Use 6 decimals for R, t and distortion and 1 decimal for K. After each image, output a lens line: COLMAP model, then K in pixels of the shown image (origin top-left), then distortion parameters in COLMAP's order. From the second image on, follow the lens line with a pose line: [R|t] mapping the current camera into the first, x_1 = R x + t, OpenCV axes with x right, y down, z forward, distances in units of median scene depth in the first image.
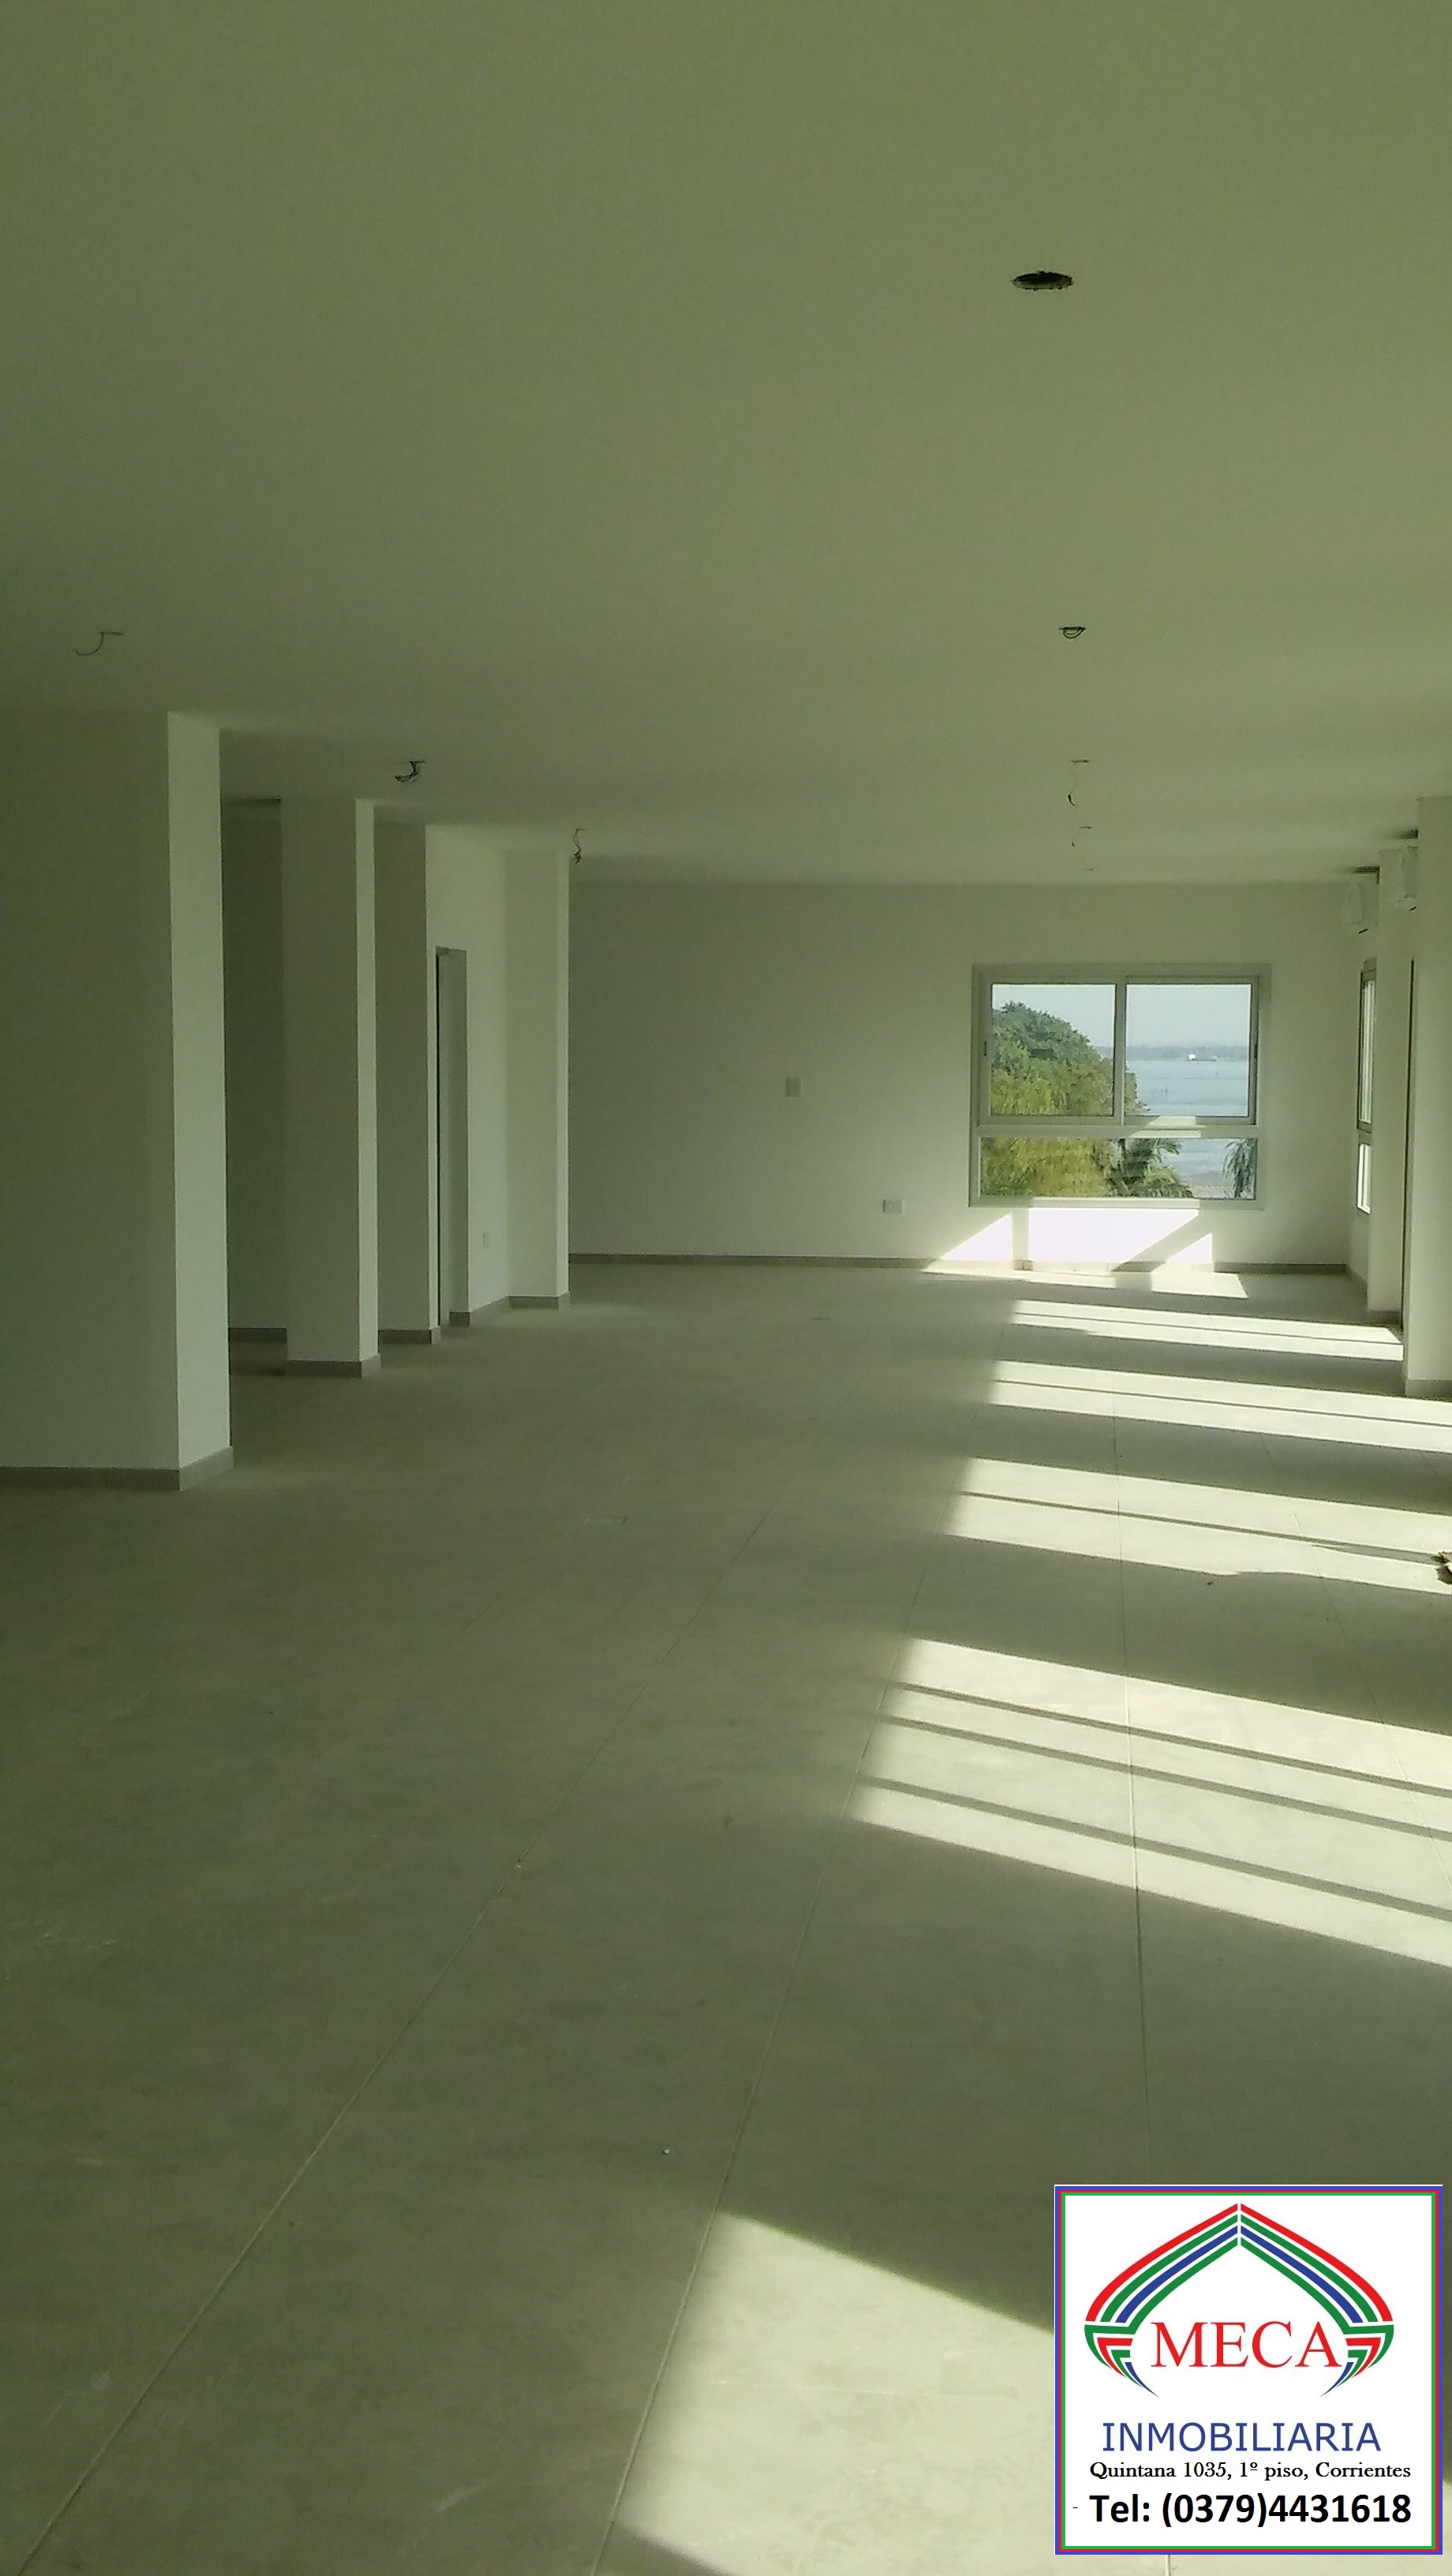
lens RADIAL K [[2888.3, 0, 774.9], [0, 2888.3, 1297.9], [0, 0, 1]] dist [0.121674, -0.264676]
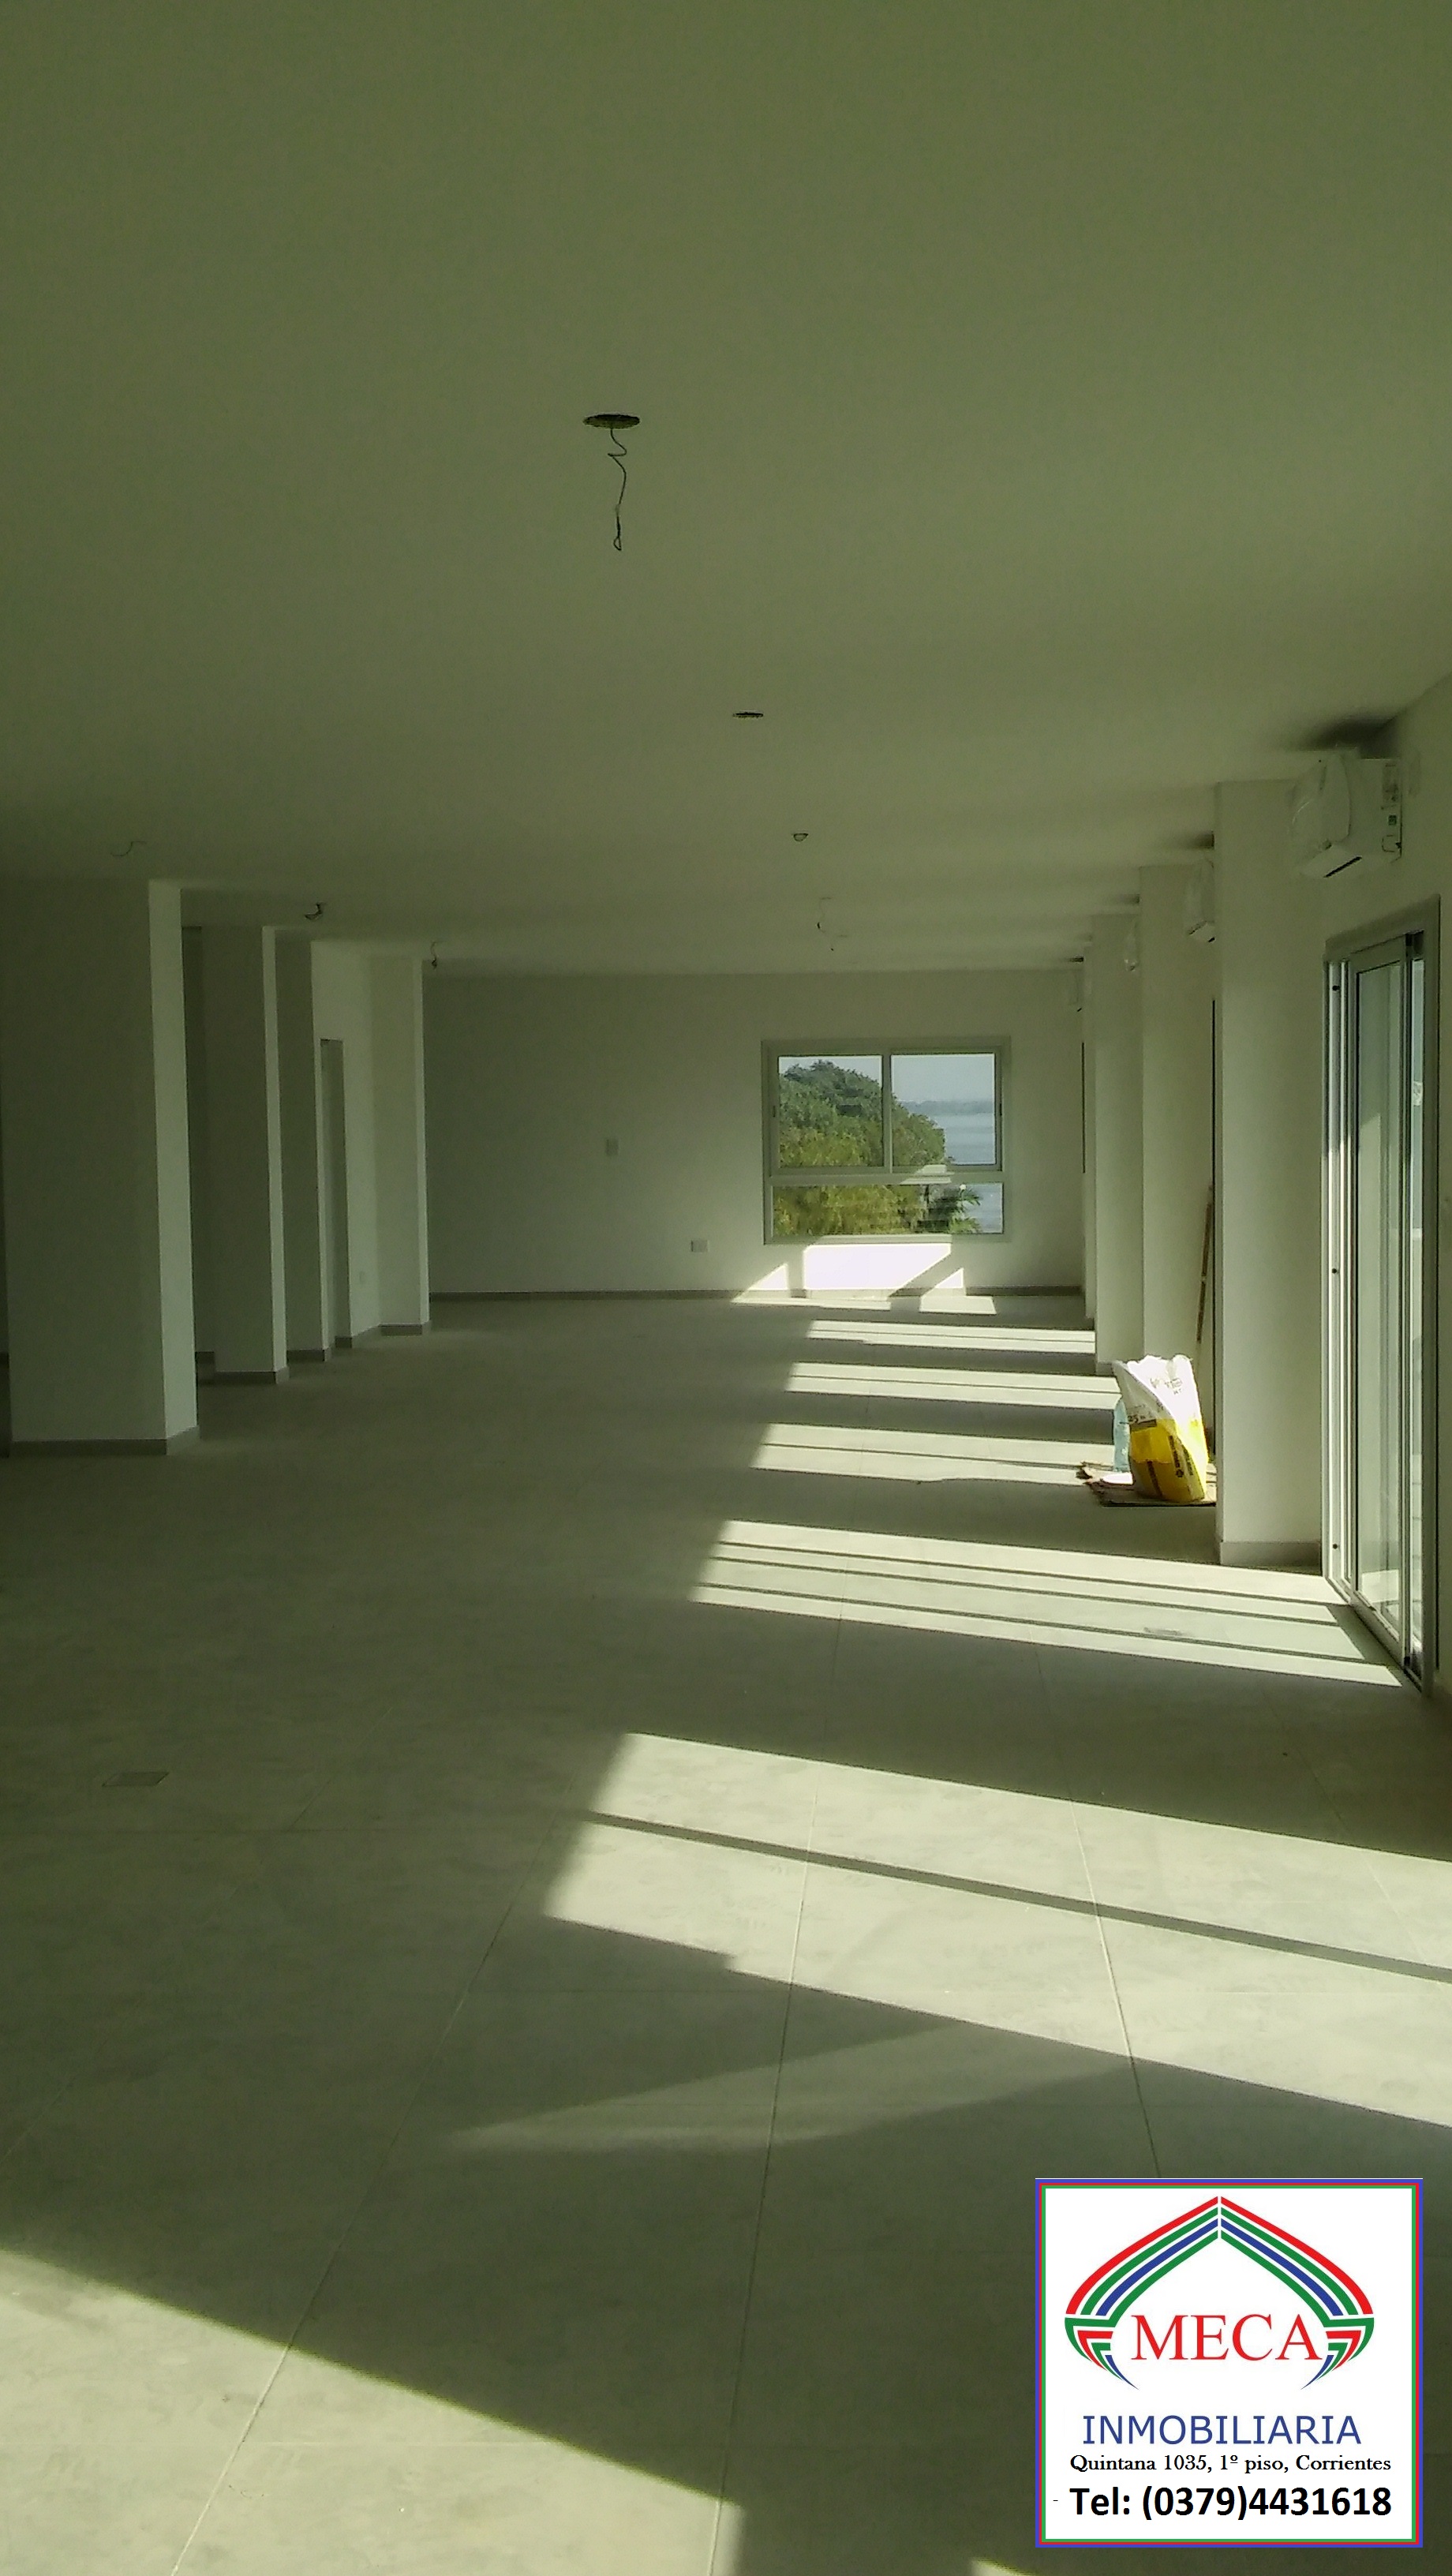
lens RADIAL K [[2888.3, 0, 774.9], [0, 2888.3, 1297.9], [0, 0, 1]] dist [0.121674, -0.264676]
pose [[0.997709, -0.024472, 0.063070, -0.003978], [0.025767, 0.999472, -0.019790, 0.016003], [-0.062553, 0.021370, 0.997813, -0.209858]]
